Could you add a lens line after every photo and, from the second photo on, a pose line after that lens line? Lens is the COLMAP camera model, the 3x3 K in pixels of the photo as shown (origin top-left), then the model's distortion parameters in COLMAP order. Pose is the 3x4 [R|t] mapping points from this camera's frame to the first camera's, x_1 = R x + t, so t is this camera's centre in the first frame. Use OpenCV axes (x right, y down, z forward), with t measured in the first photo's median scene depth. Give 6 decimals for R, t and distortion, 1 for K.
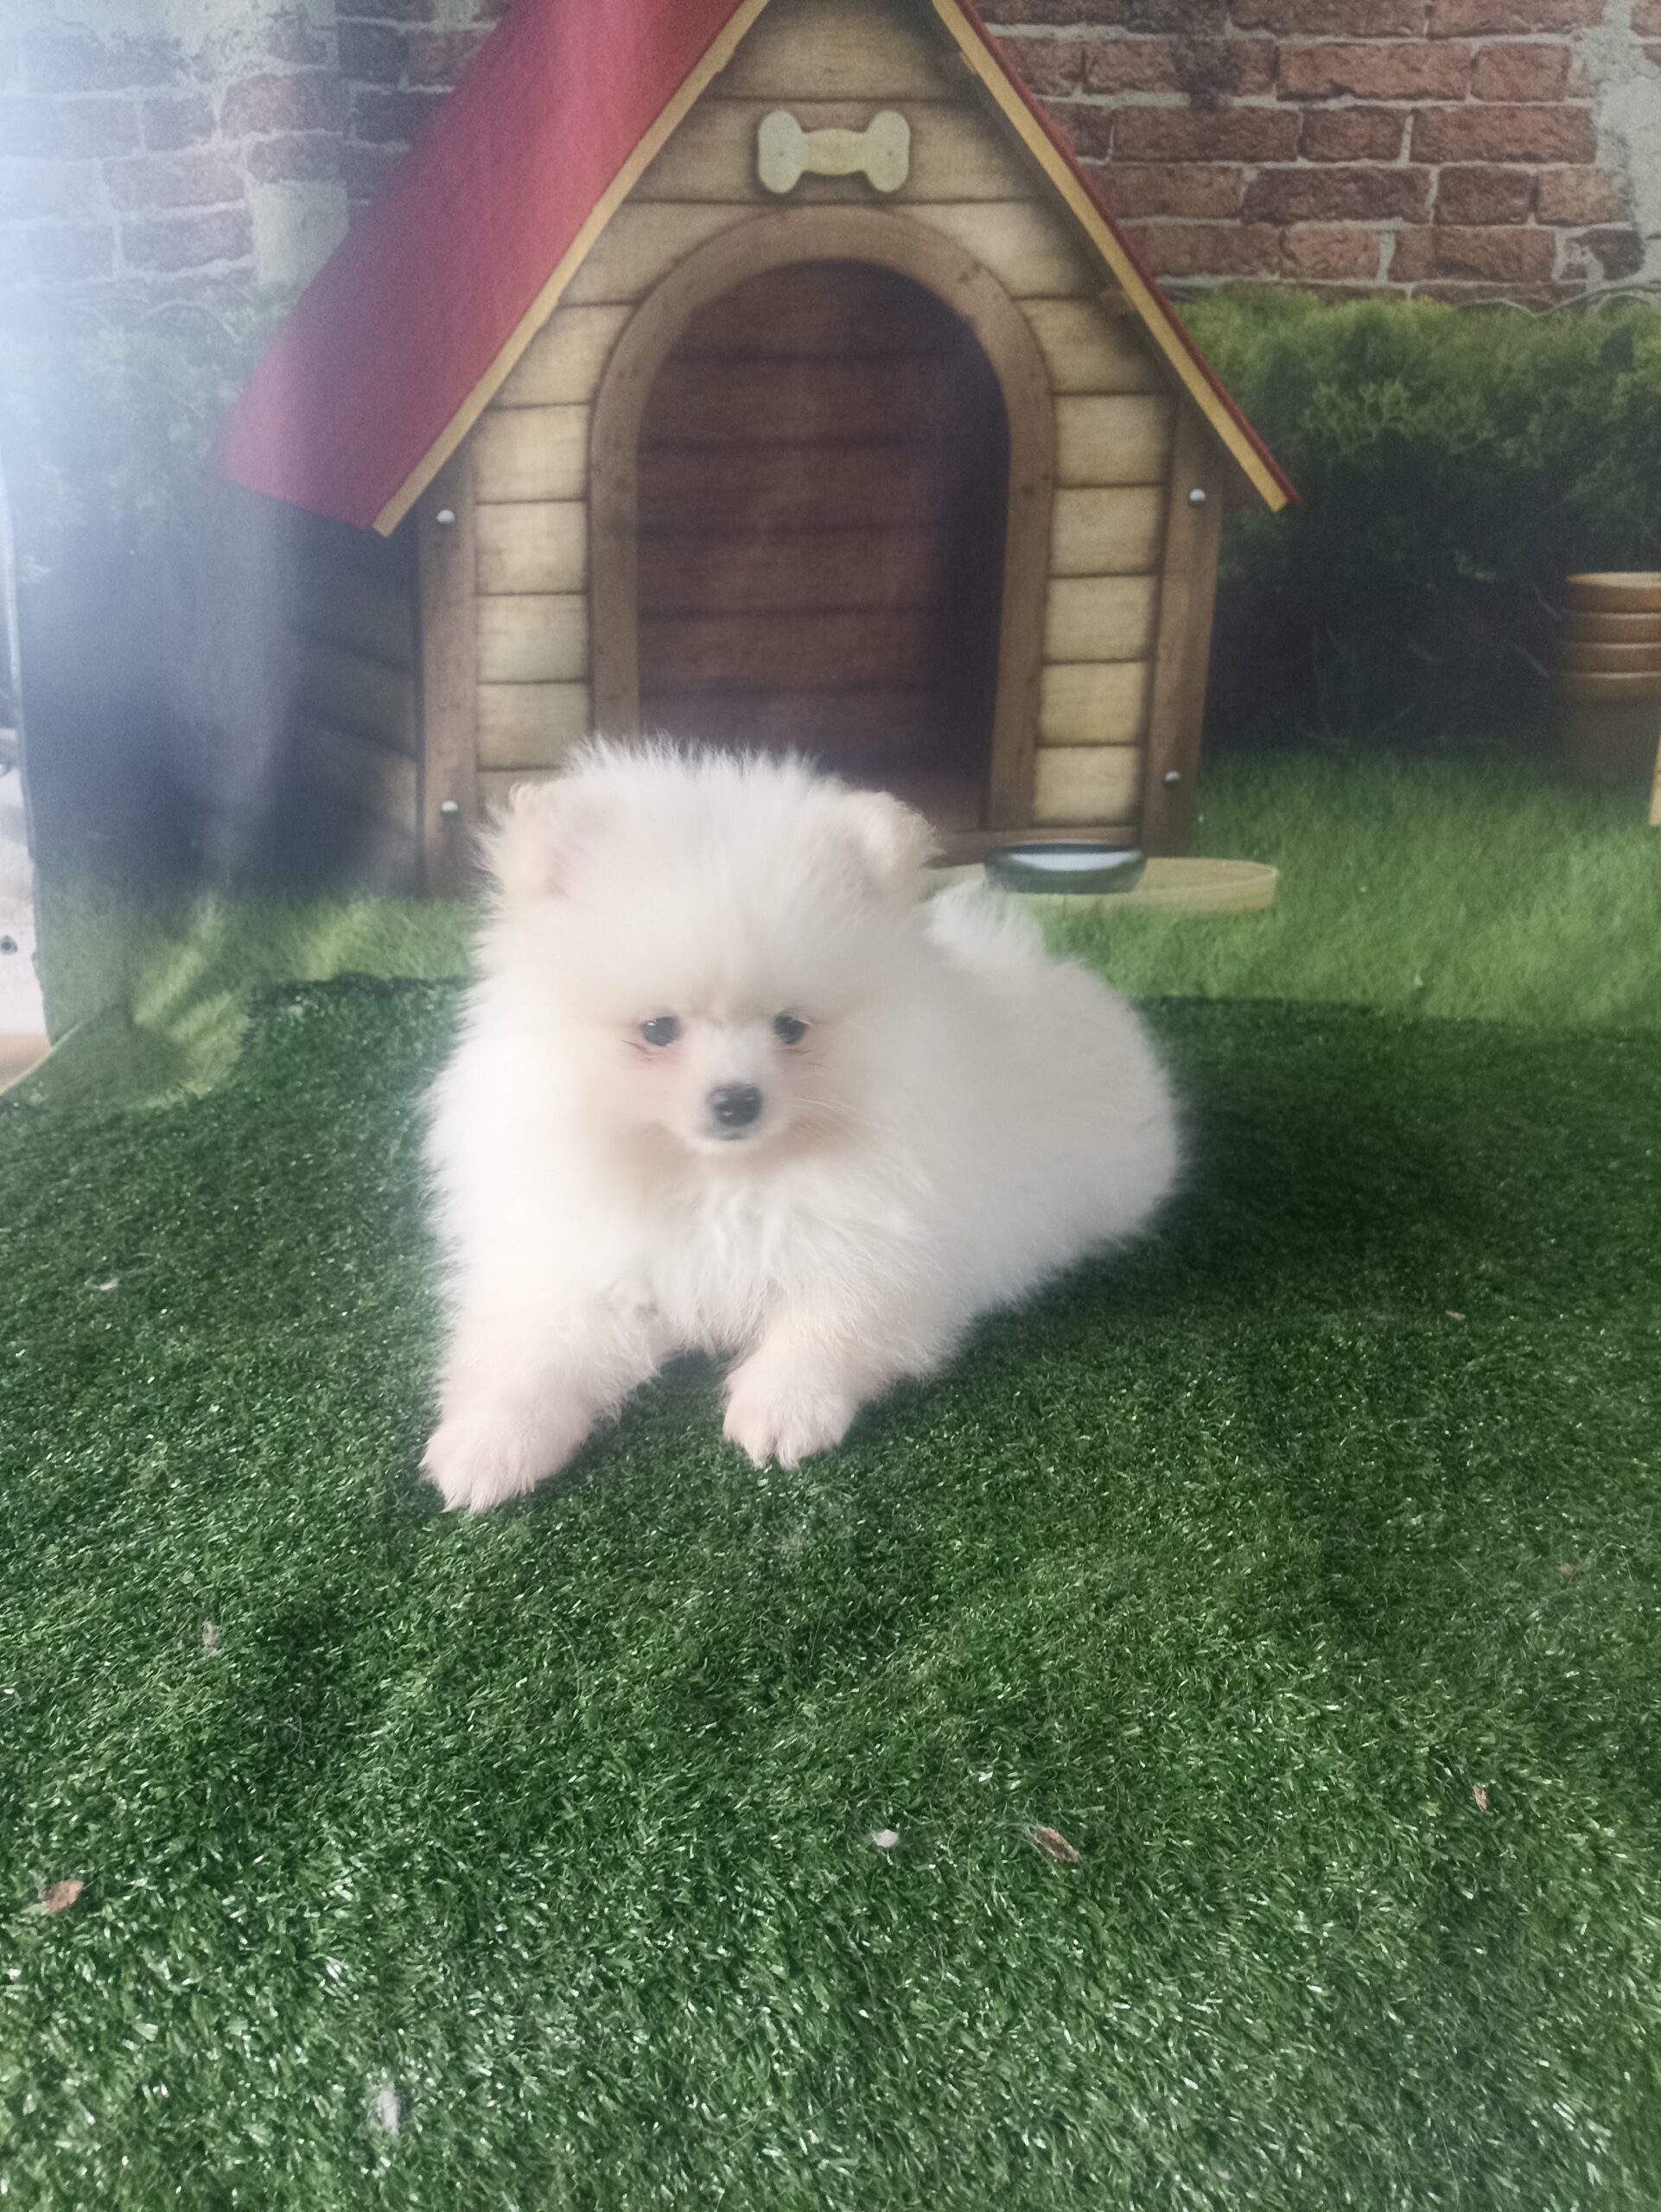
lens RADIAL K [[1587.8, 0, 828.2], [0, 1587.8, 1134.3], [0, 0, 1]] dist [0.043332, -0.038612]
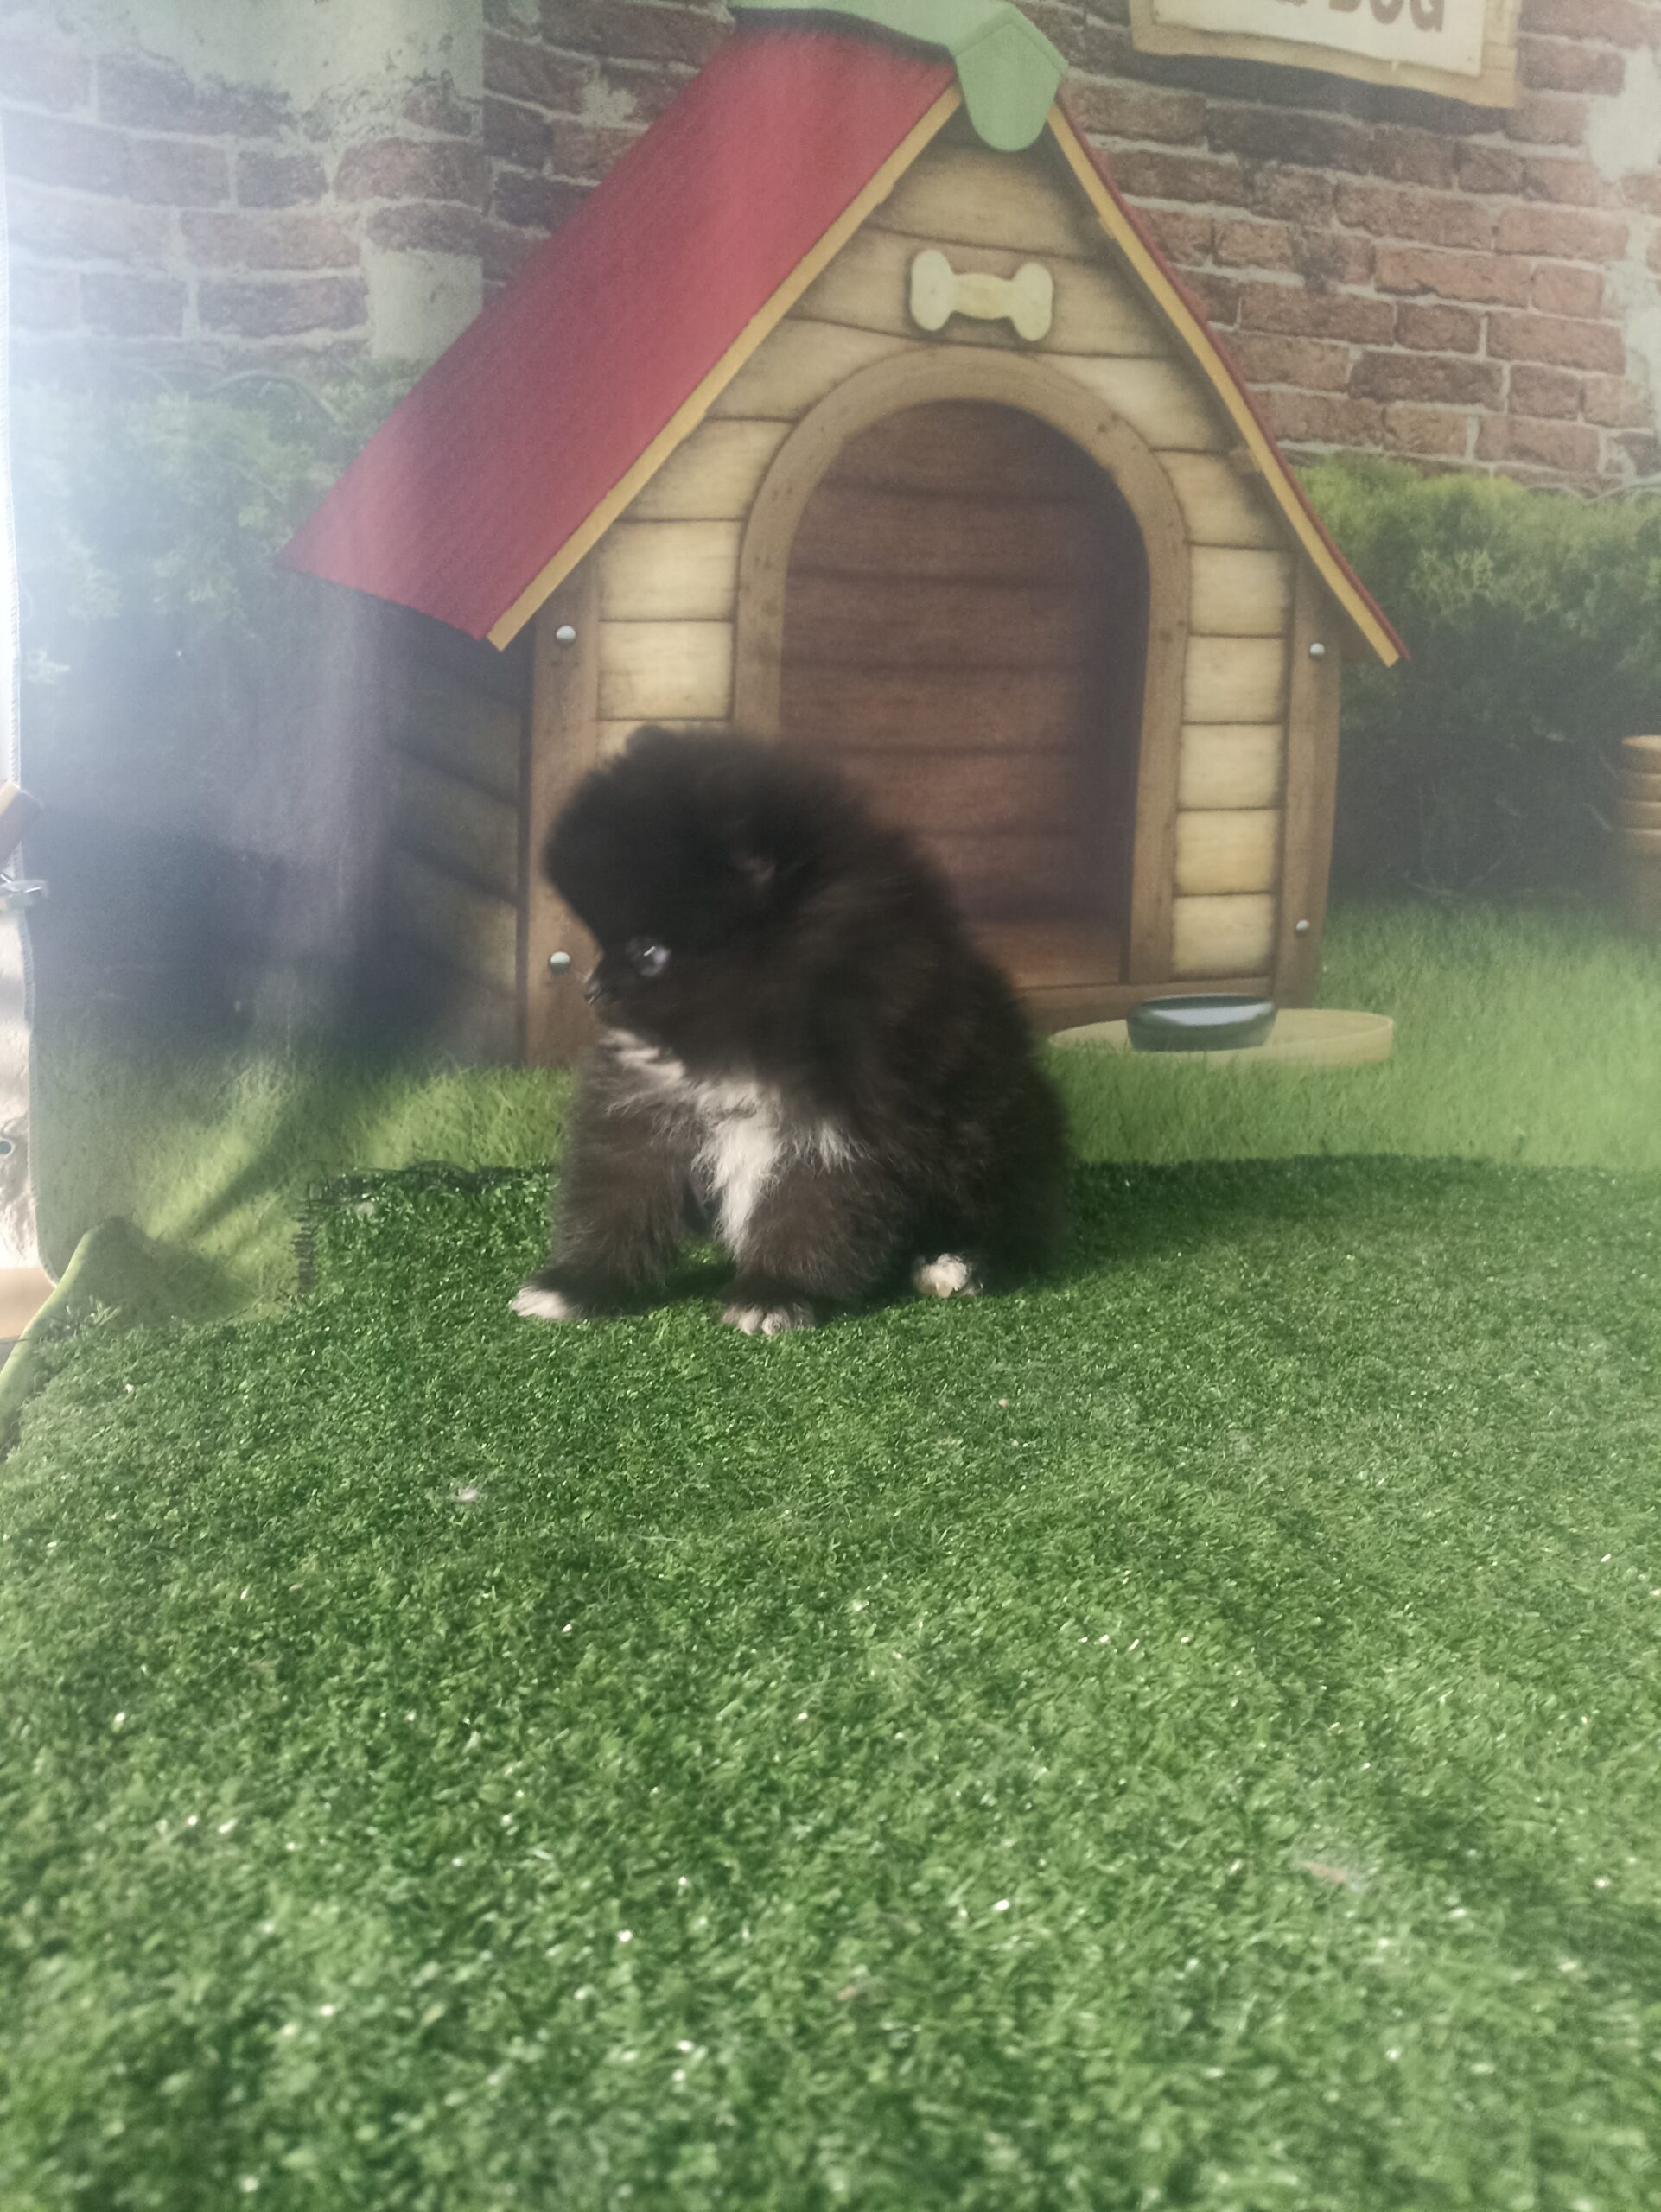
lens RADIAL K [[1587.8, 0, 776.5], [0, 1587.8, 1158.9], [0, 0, 1]] dist [0.043332, -0.038612]
pose [[0.961696, -0.037612, 0.271527, -0.385526], [0.090082, 0.978892, -0.183455, 0.068556], [-0.258896, 0.200887, 0.944784, 0.207890]]
